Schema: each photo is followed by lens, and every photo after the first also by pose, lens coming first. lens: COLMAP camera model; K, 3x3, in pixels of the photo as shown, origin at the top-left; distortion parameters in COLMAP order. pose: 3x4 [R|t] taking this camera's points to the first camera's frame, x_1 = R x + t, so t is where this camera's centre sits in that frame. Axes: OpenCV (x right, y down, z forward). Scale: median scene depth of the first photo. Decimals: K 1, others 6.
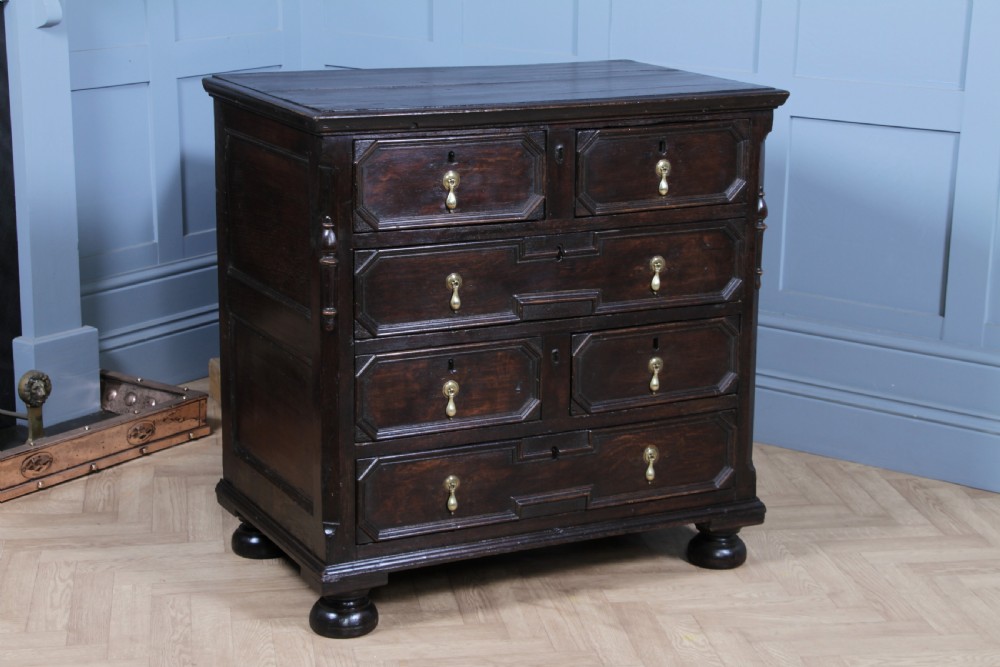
lens RADIAL K [[1868.4, 0, 471.8], [0, 1868.4, 328.1], [0, 0, 1]] dist [0.240645, 0.000000]
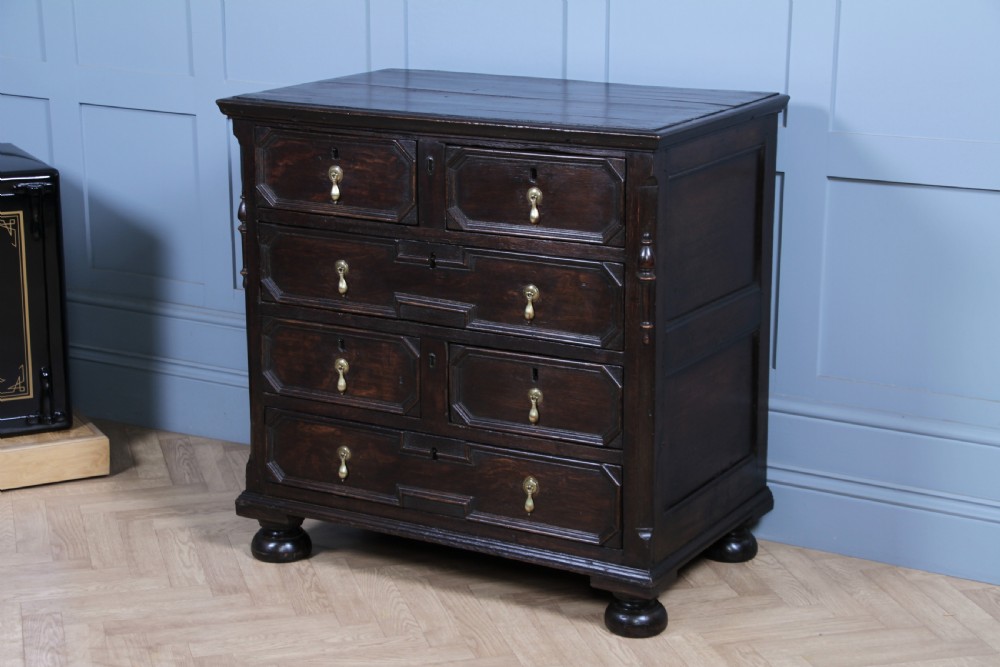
lens RADIAL K [[1952.8, 0, 505.0], [0, 1952.8, 333.0], [0, 0, 1]] dist [0.232574, 0.000000]
pose [[0.563344, 0.191388, -0.803750, 0.931931], [-0.184994, 0.977321, 0.103057, -0.118365], [0.805246, 0.090633, 0.585973, 0.399292]]
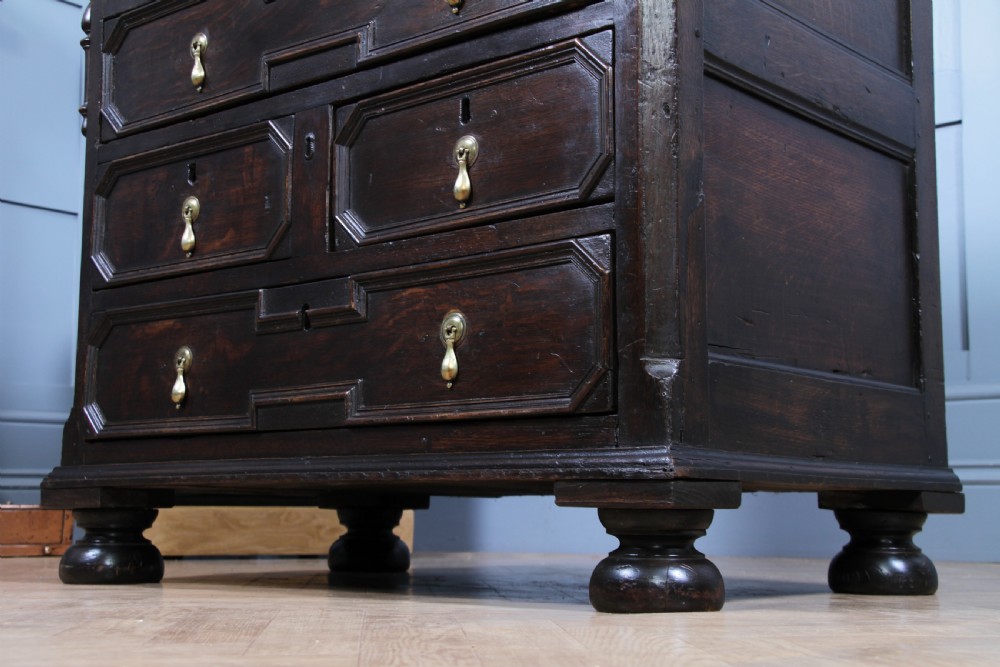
lens RADIAL K [[1400.9, 0, 498.7], [0, 1400.9, 335.5], [0, 0, 1]] dist [0.102550, 0.000000]
pose [[0.393075, -0.127159, -0.910671, 0.462008], [-0.218330, 0.949161, -0.226772, 0.158655], [0.893210, 0.287965, 0.345329, 0.918700]]
